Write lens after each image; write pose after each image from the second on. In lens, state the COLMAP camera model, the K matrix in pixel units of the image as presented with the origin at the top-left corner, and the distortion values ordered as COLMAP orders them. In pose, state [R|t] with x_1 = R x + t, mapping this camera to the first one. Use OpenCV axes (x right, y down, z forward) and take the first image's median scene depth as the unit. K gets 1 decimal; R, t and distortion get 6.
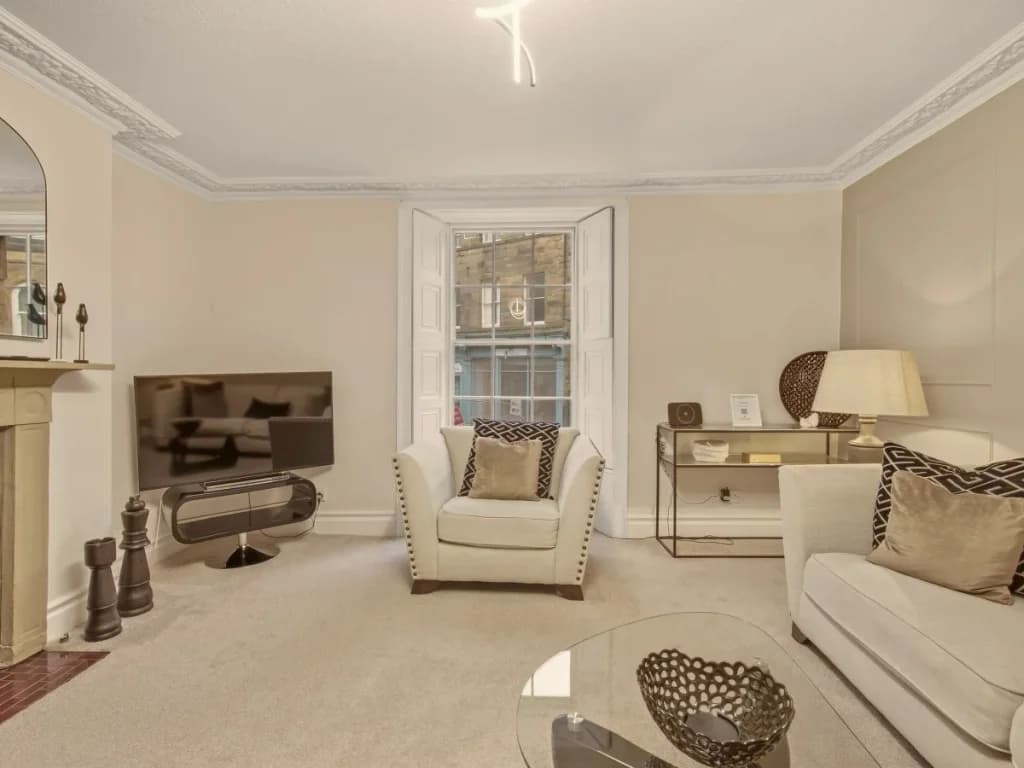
lens RADIAL K [[521.7, 0, 512.3], [0, 521.7, 388.5], [0, 0, 1]] dist [-0.000885, -0.000437]
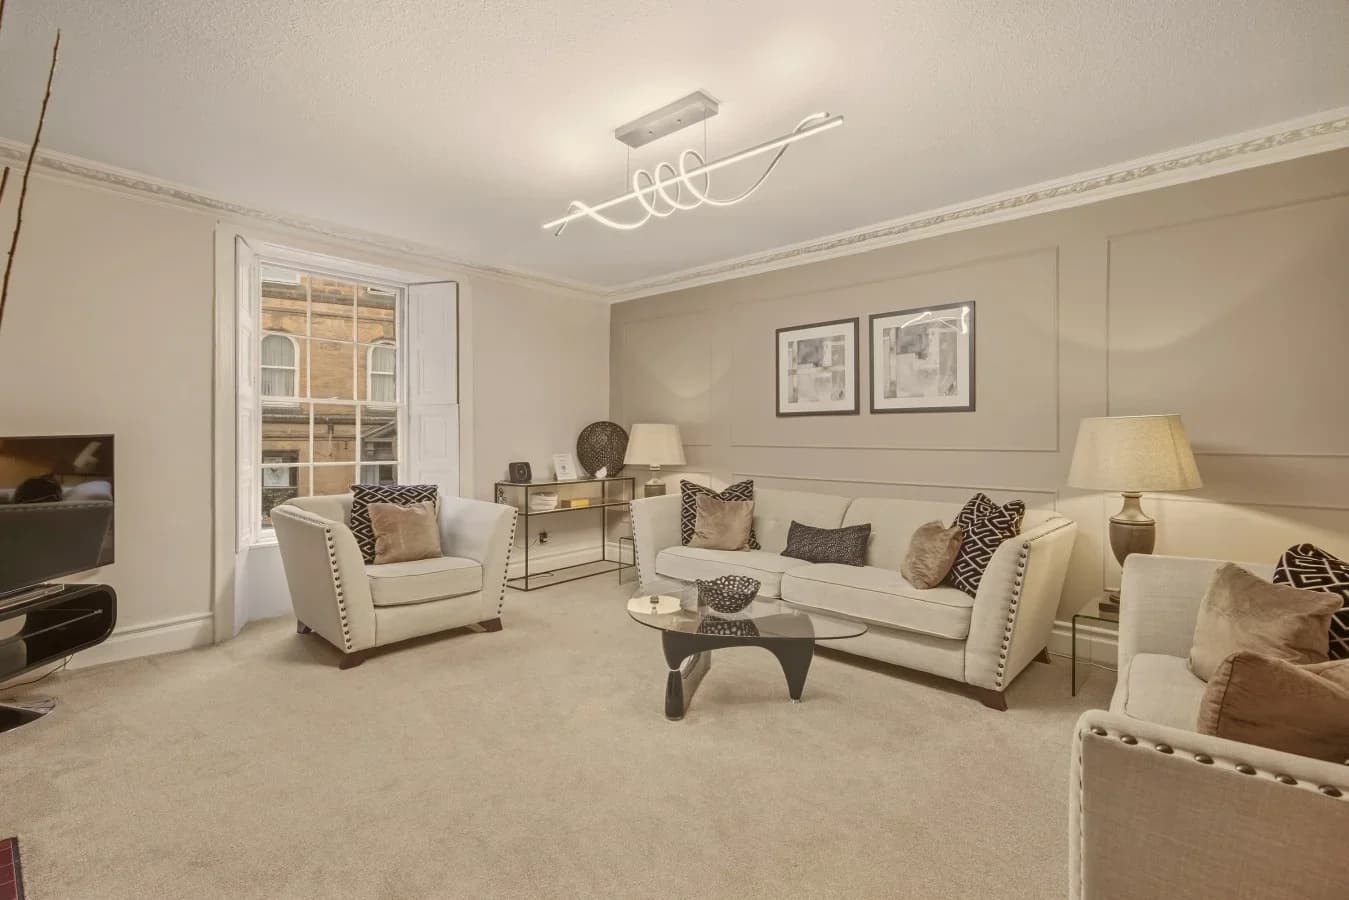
lens RADIAL K [[613.7, 0, 674.5], [0, 613.7, 450.0], [0, 0, 1]] dist [0.000611, -0.000034]
pose [[0.621018, -0.013235, 0.783685, -0.589276], [0.016210, 0.999860, 0.004040, -0.000977], [-0.783629, 0.010195, 0.621146, -0.146477]]
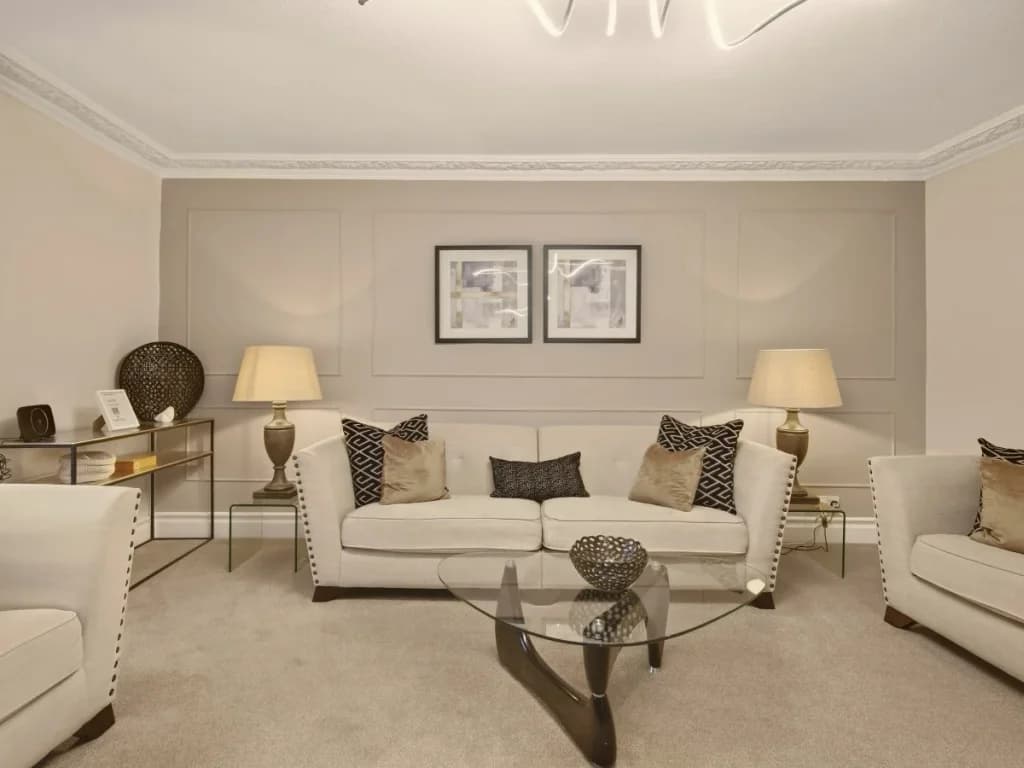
lens RADIAL K [[522.7, 0, 509.9], [0, 522.7, 376.0], [0, 0, 1]] dist [-0.002054, -0.001474]
pose [[-0.063643, -0.007705, 0.997943, -0.430360], [0.021235, 0.999733, 0.009073, -0.005483], [-0.997747, 0.021769, -0.063462, 0.462653]]
